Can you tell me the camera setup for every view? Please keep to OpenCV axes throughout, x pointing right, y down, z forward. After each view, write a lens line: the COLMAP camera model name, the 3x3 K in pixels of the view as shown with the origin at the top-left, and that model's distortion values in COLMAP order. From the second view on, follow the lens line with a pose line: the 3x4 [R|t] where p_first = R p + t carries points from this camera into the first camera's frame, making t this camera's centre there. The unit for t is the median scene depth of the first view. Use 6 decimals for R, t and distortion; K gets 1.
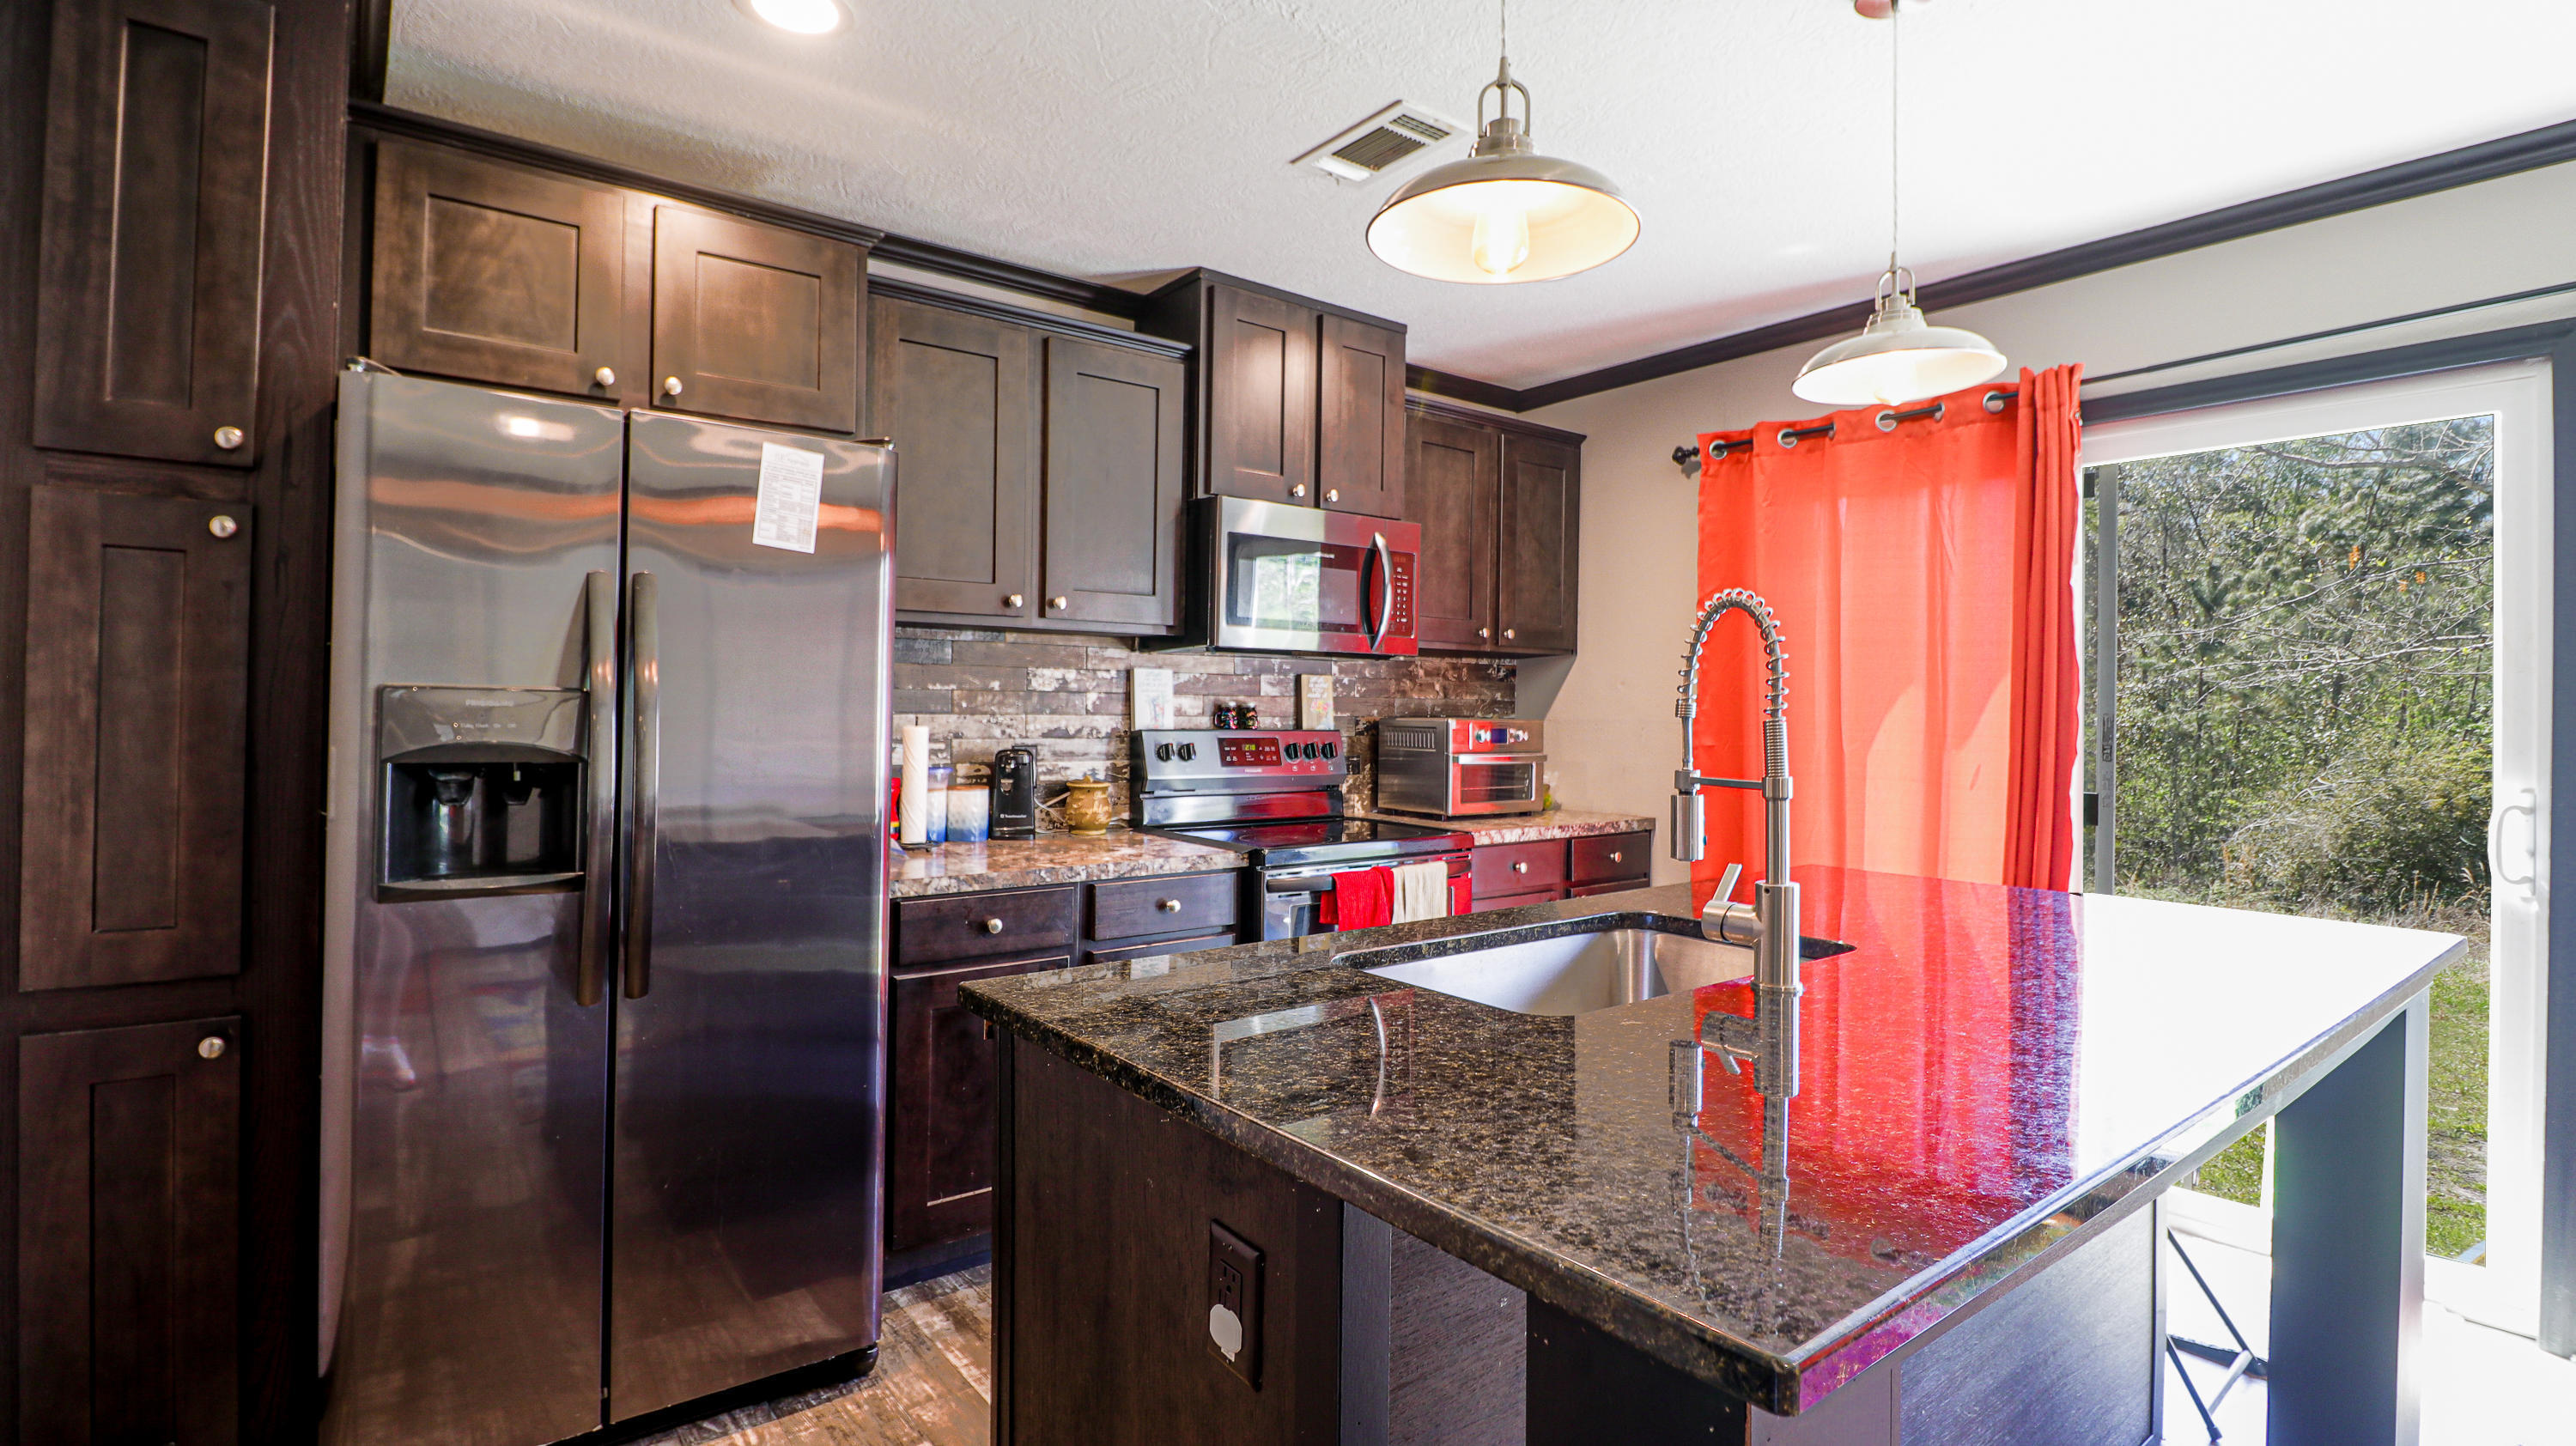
lens RADIAL K [[1192.6, 0, 1281.6], [0, 1192.6, 708.4], [0, 0, 1]] dist [-0.013568, -0.001722]
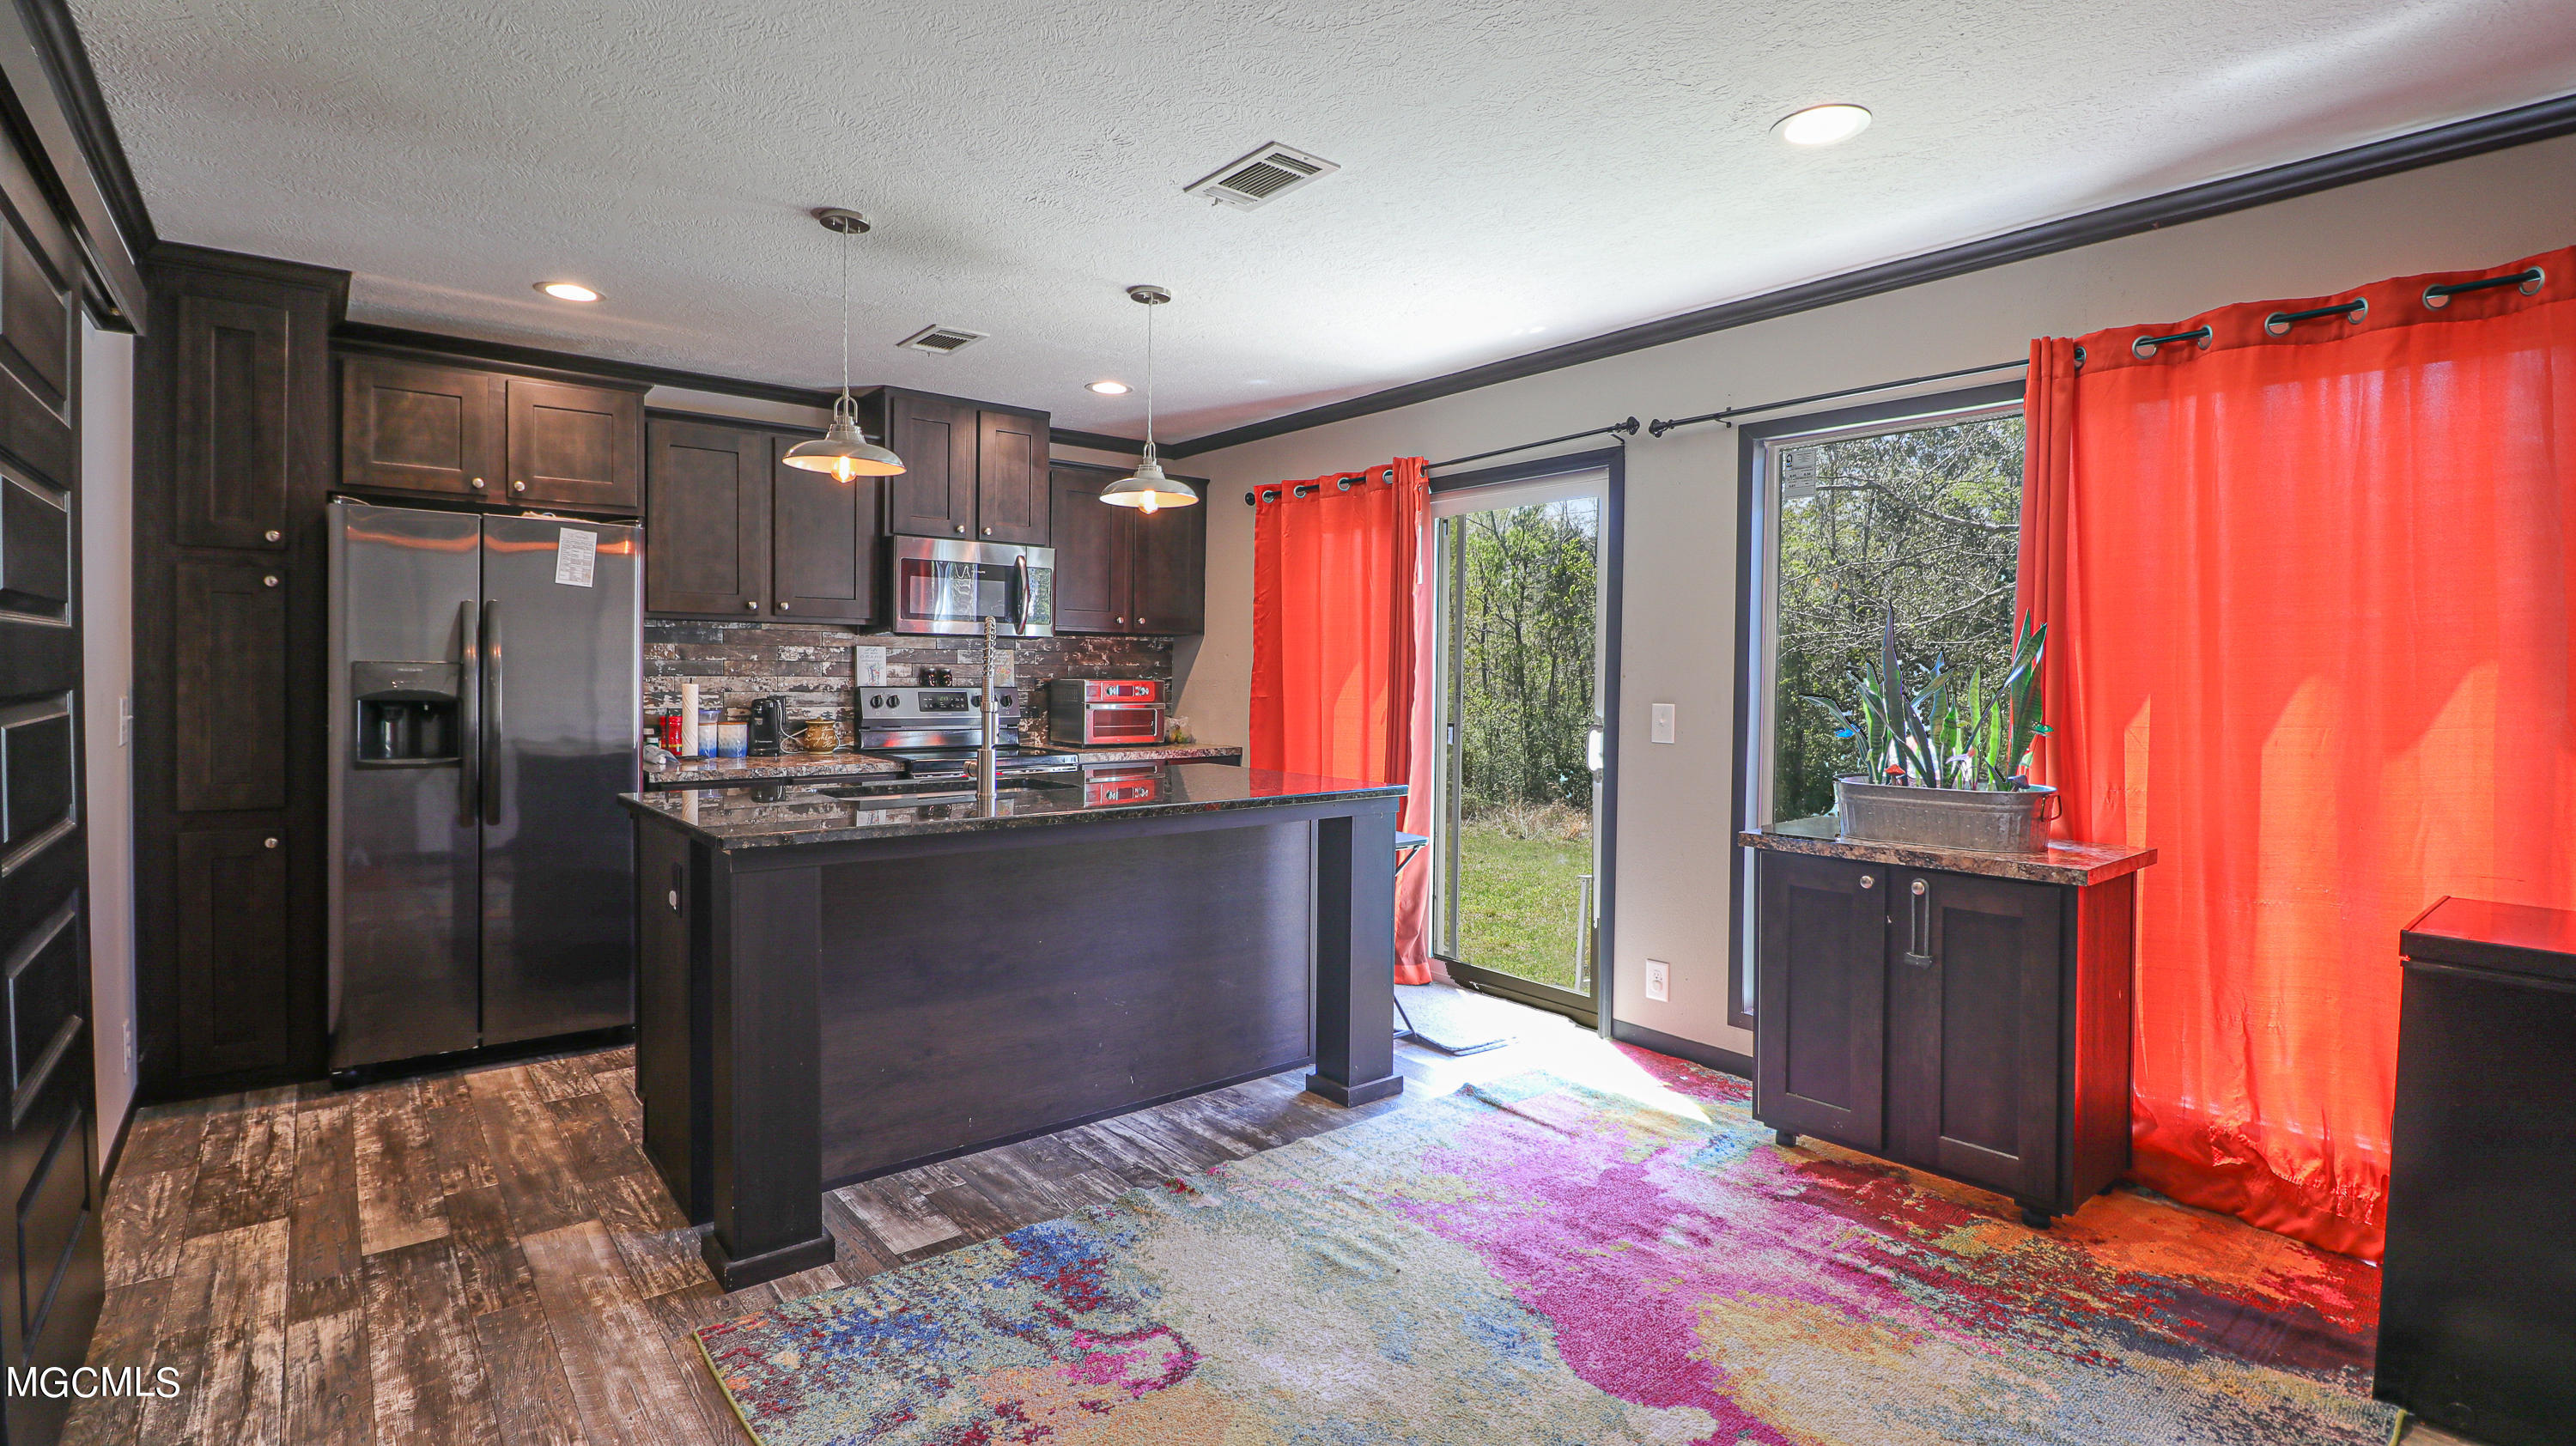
lens RADIAL K [[1192.6, 0, 1290.2], [0, 1192.6, 708.8], [0, 0, 1]] dist [-0.013568, -0.001722]
pose [[0.999731, -0.001750, 0.023142, 0.460004], [0.001056, 0.999551, 0.029940, 0.001725], [-0.023184, -0.029908, 0.999284, -0.615055]]
